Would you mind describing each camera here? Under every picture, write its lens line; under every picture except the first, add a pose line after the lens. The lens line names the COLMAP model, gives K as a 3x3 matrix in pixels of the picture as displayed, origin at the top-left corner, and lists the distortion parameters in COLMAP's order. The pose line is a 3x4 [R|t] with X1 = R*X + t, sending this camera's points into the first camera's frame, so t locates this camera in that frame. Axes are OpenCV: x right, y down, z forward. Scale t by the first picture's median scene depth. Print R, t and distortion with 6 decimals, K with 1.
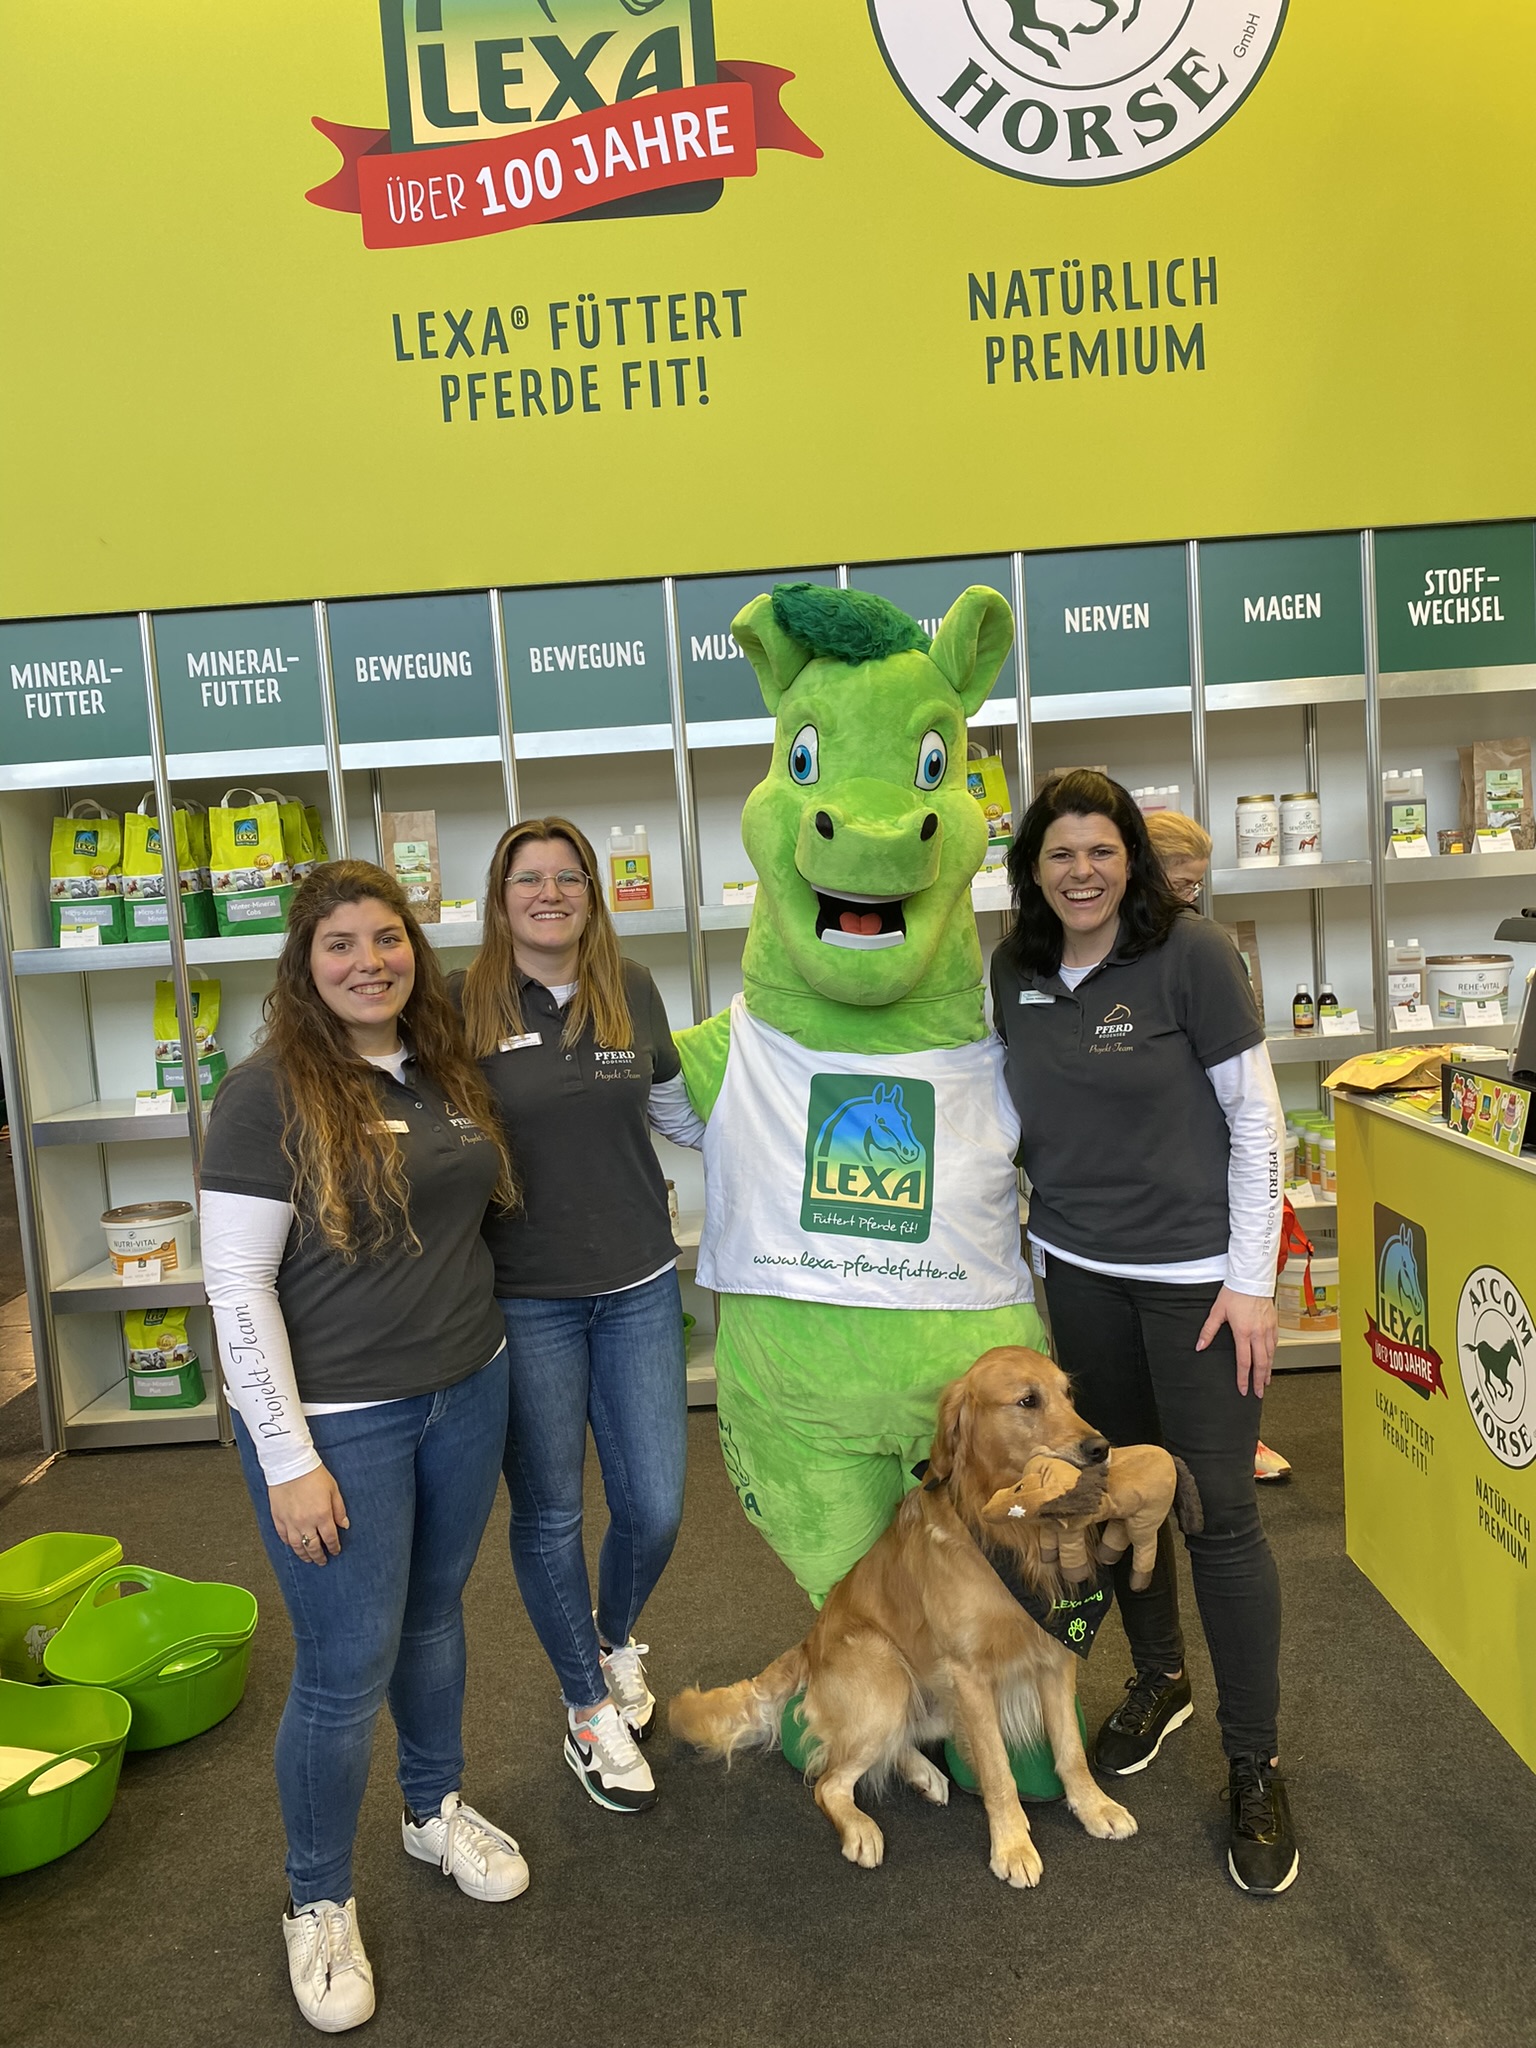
lens RADIAL K [[1532.4, 0, 768.0], [0, 1532.4, 1024.0], [0, 0, 1]] dist [0.000726, 0.012759]
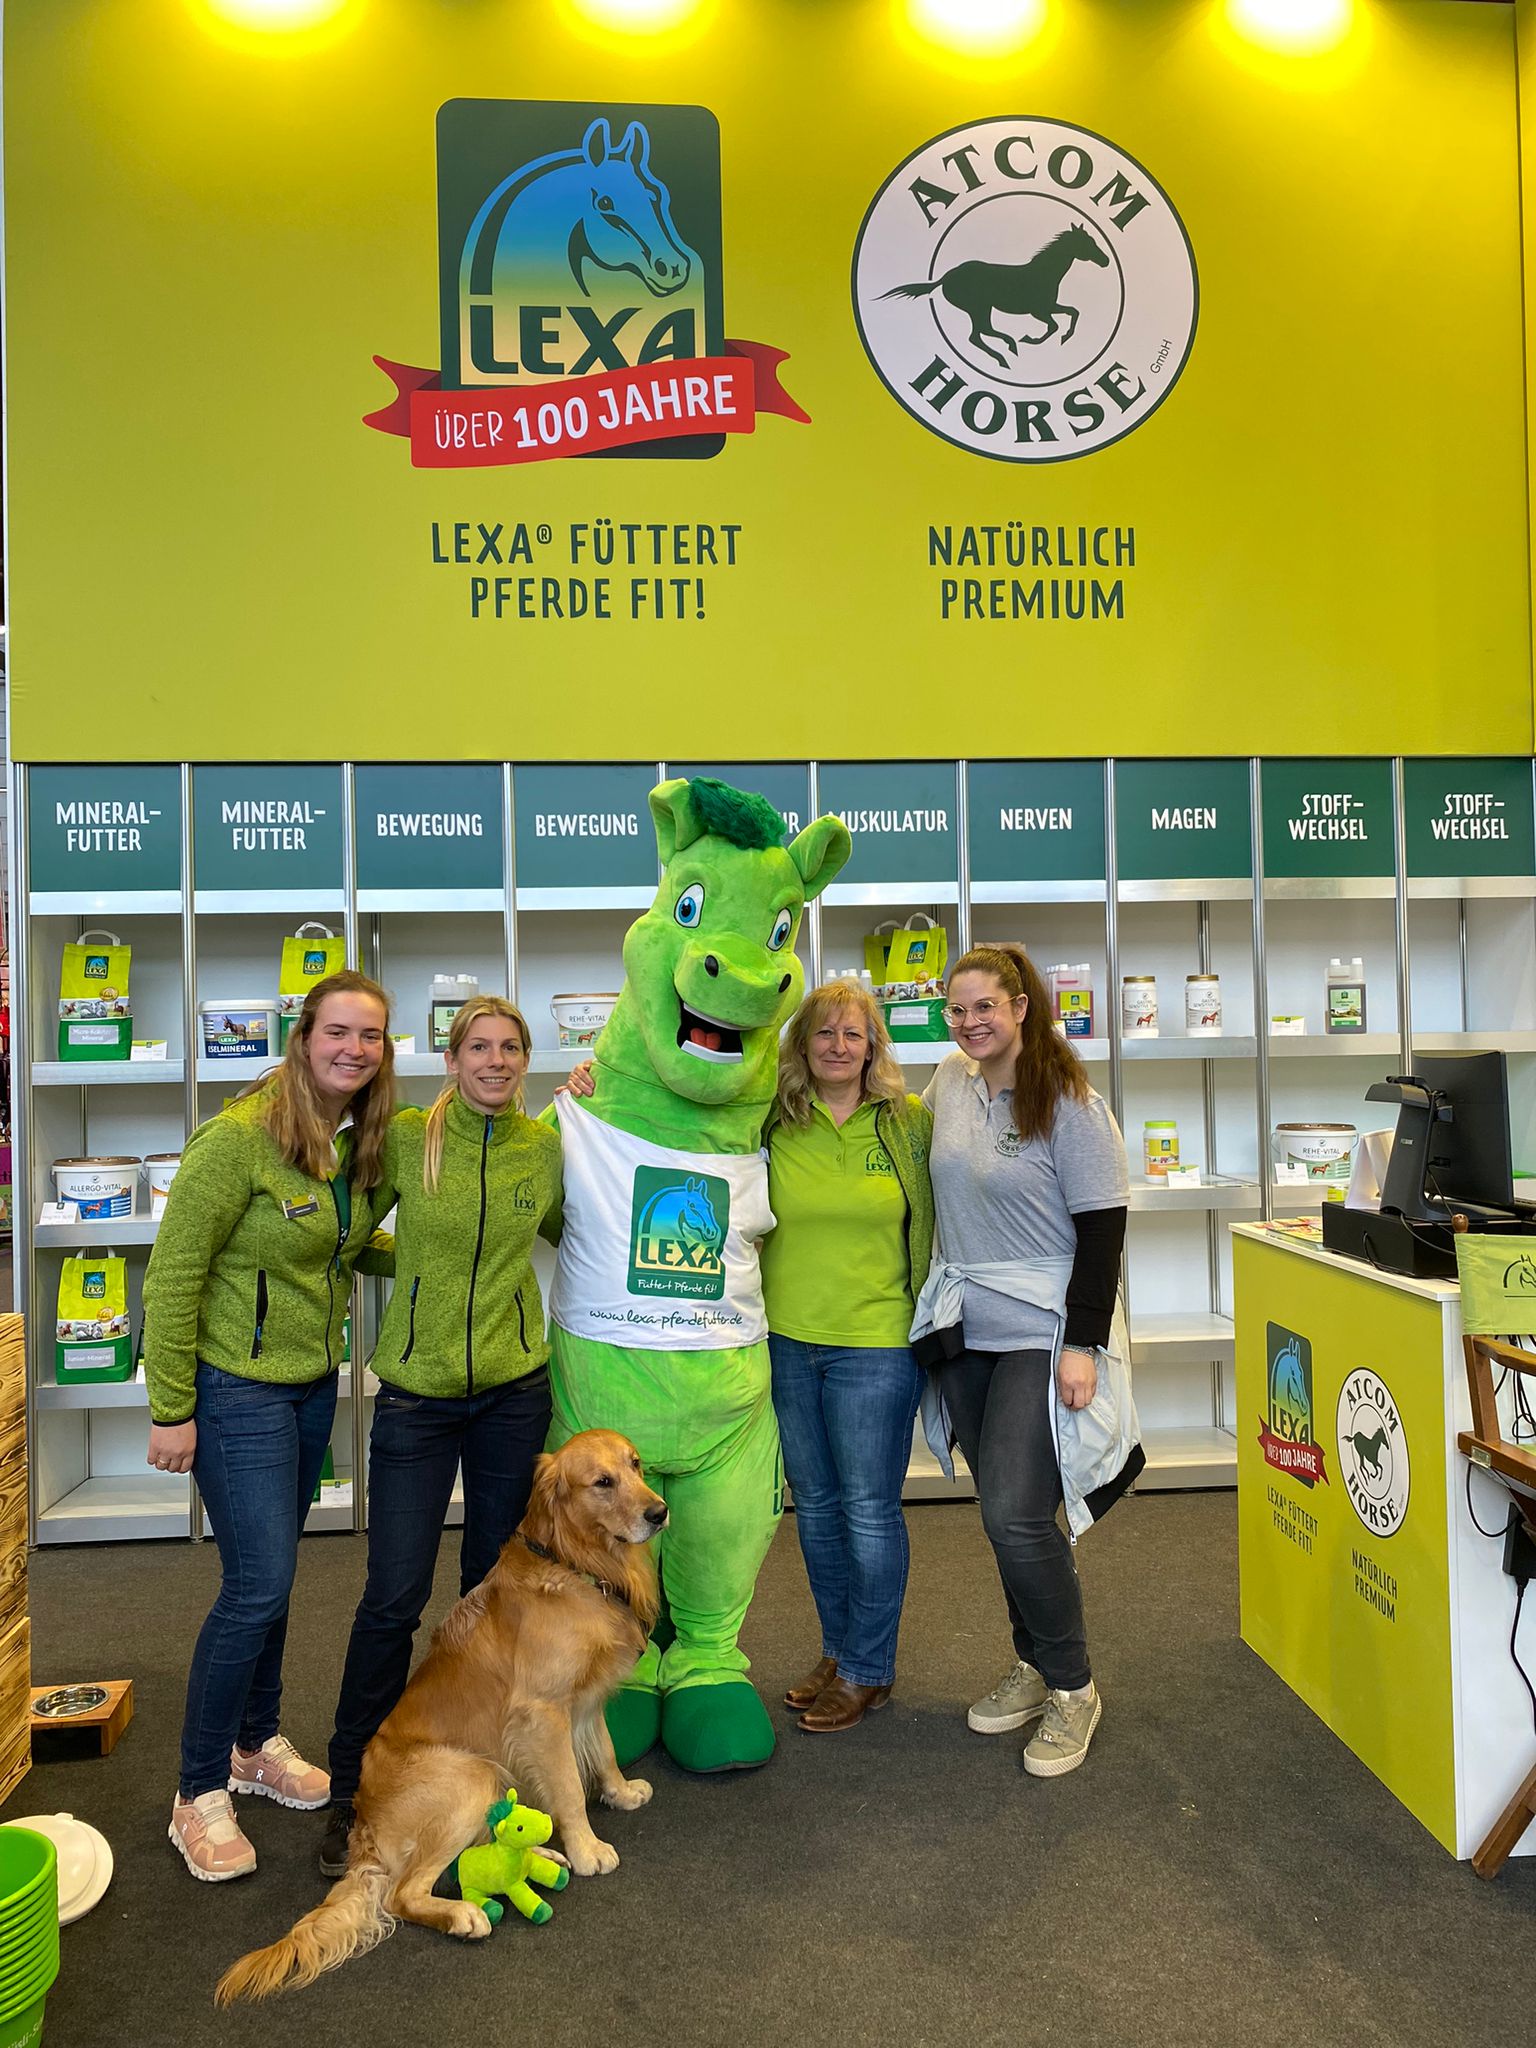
lens RADIAL K [[1552.7, 0, 770.4], [0, 1552.7, 1015.2], [0, 0, 1]] dist [0.048087, -0.076295]
pose [[0.995353, 0.046915, 0.084094, -0.074437], [-0.037707, 0.993444, -0.107927, 0.018987], [-0.088606, 0.104254, 0.990596, -0.139812]]
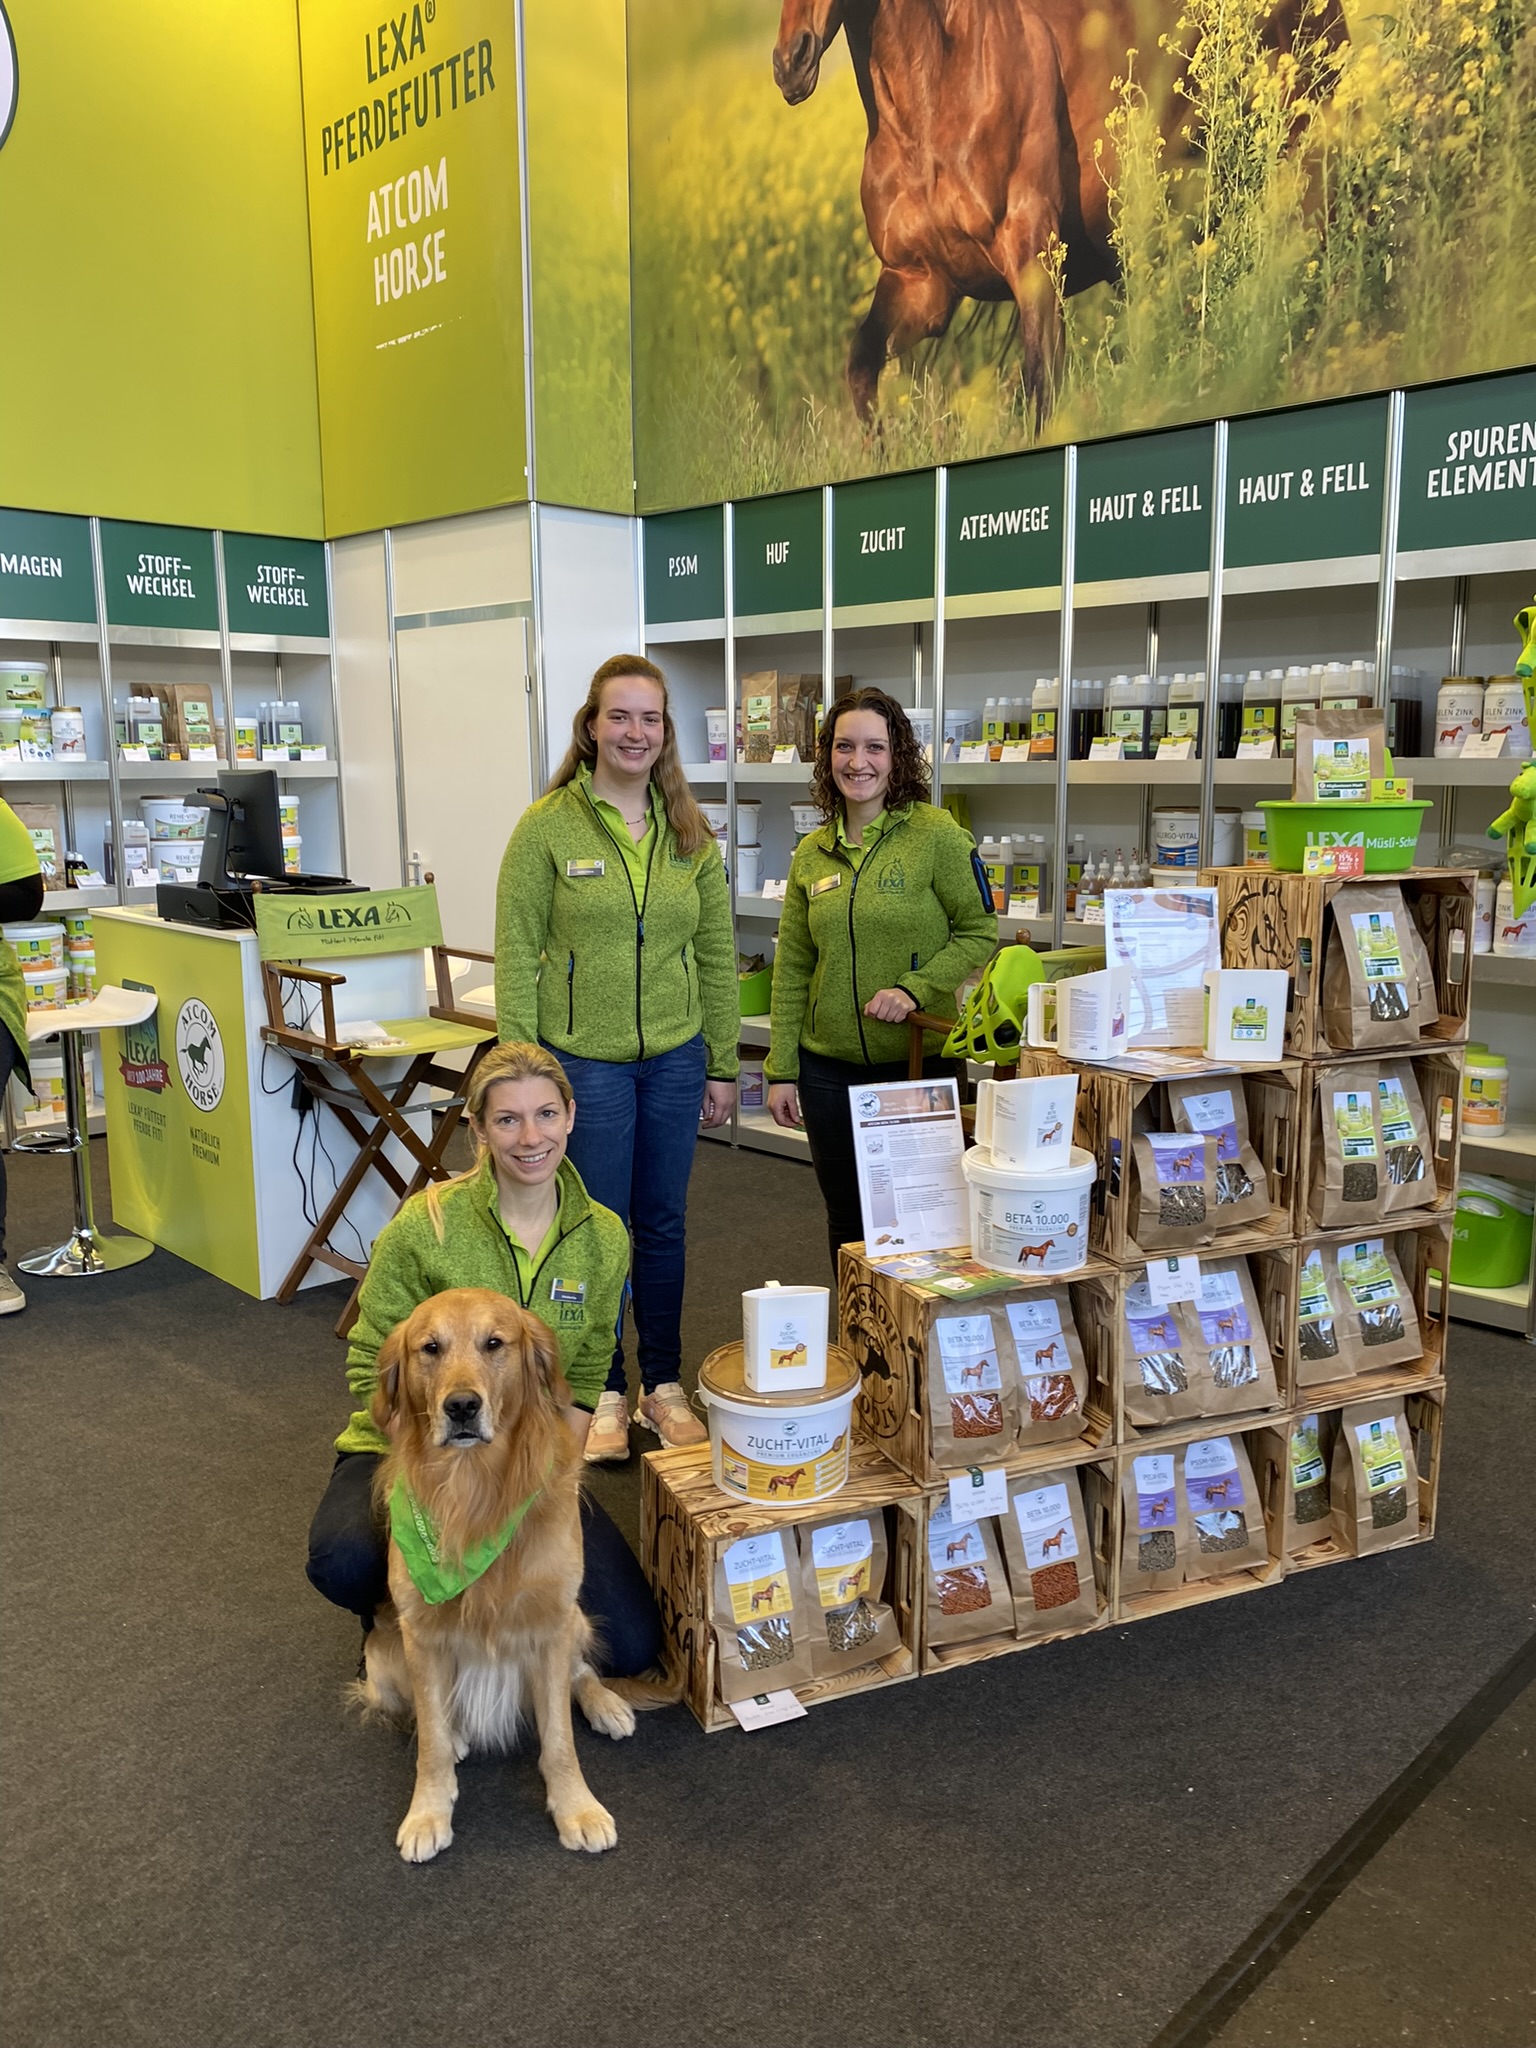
lens RADIAL K [[1565.3, 0, 795.2], [0, 1565.3, 1016.8], [0, 0, 1]] dist [0.004102, -0.006844]
pose [[0.702106, -0.053461, 0.710063, -0.186523], [0.017057, 0.998154, 0.058287, 0.050953], [-0.711868, -0.028812, 0.701722, -0.437797]]
